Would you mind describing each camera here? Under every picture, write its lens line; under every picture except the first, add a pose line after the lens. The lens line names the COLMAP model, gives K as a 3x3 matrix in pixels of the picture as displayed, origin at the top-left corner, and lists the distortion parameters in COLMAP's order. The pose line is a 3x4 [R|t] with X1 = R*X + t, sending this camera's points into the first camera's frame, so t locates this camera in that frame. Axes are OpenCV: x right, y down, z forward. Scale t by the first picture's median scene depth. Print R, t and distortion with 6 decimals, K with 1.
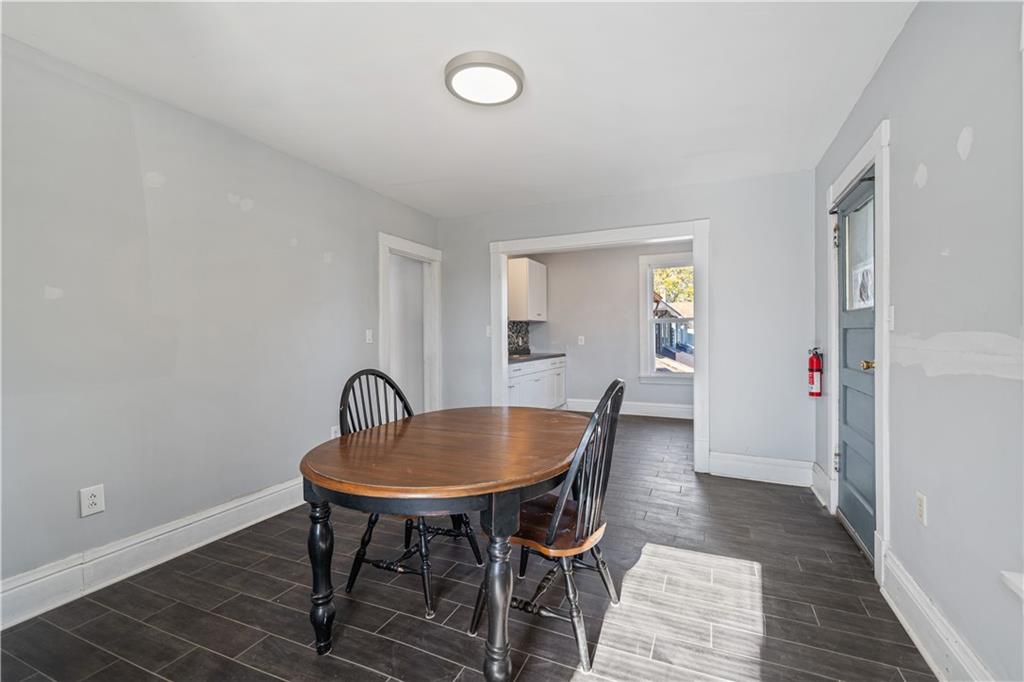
lens RADIAL K [[445.3, 0, 516.8], [0, 445.3, 343.5], [0, 0, 1]] dist [-0.000878, -0.000450]
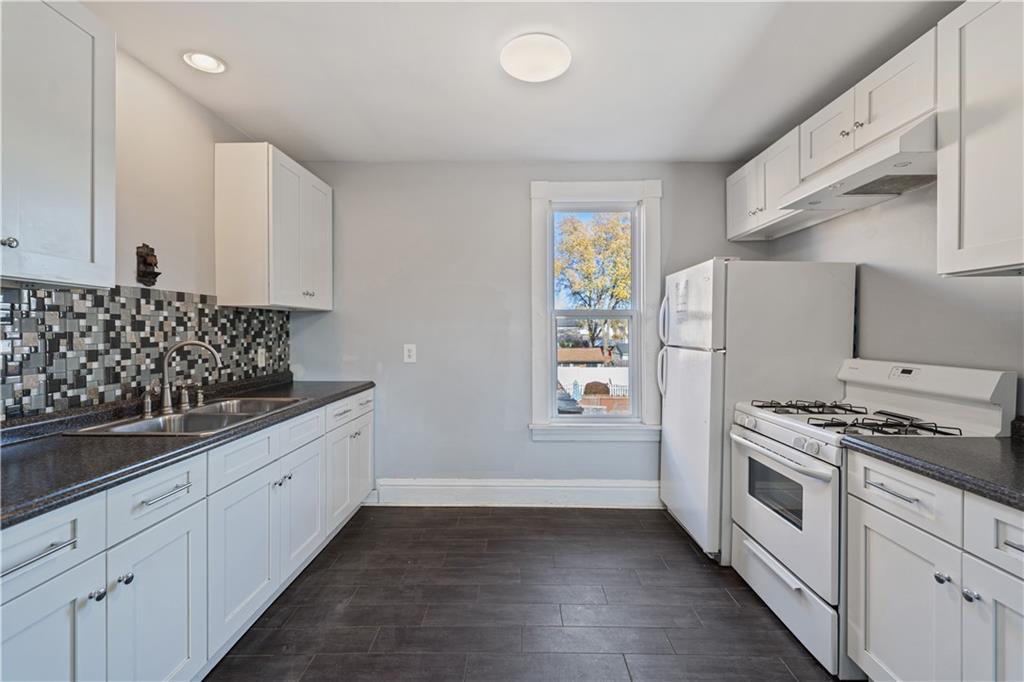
lens RADIAL K [[443.1, 0, 512.0], [0, 443.1, 341.0], [0, 0, 1]] dist [0.000236, 0.000217]
pose [[0.923494, -0.000052, 0.383613, 0.064617], [-0.002591, 0.999976, 0.006374, -0.022791], [-0.383604, -0.006880, 0.923472, 0.522568]]
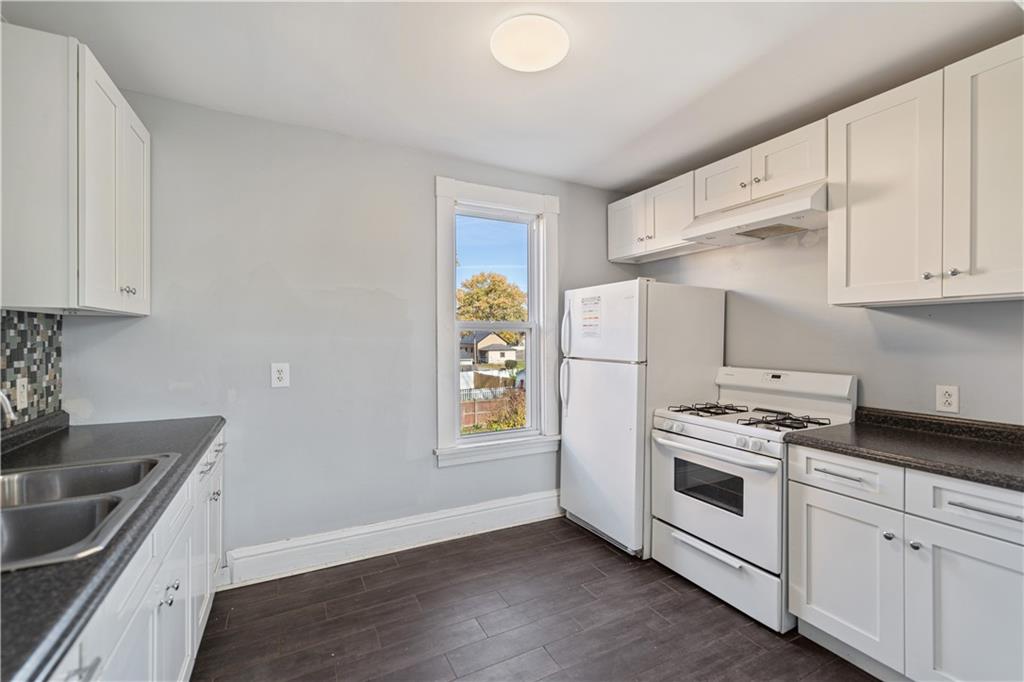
lens RADIAL K [[445.3, 0, 516.8], [0, 445.3, 343.5], [0, 0, 1]] dist [-0.000878, -0.000450]
pose [[0.623279, -0.002018, 0.781997, -0.013697], [0.005009, 0.999986, -0.001412, -0.029872], [-0.781984, 0.004797, 0.623281, 0.623501]]
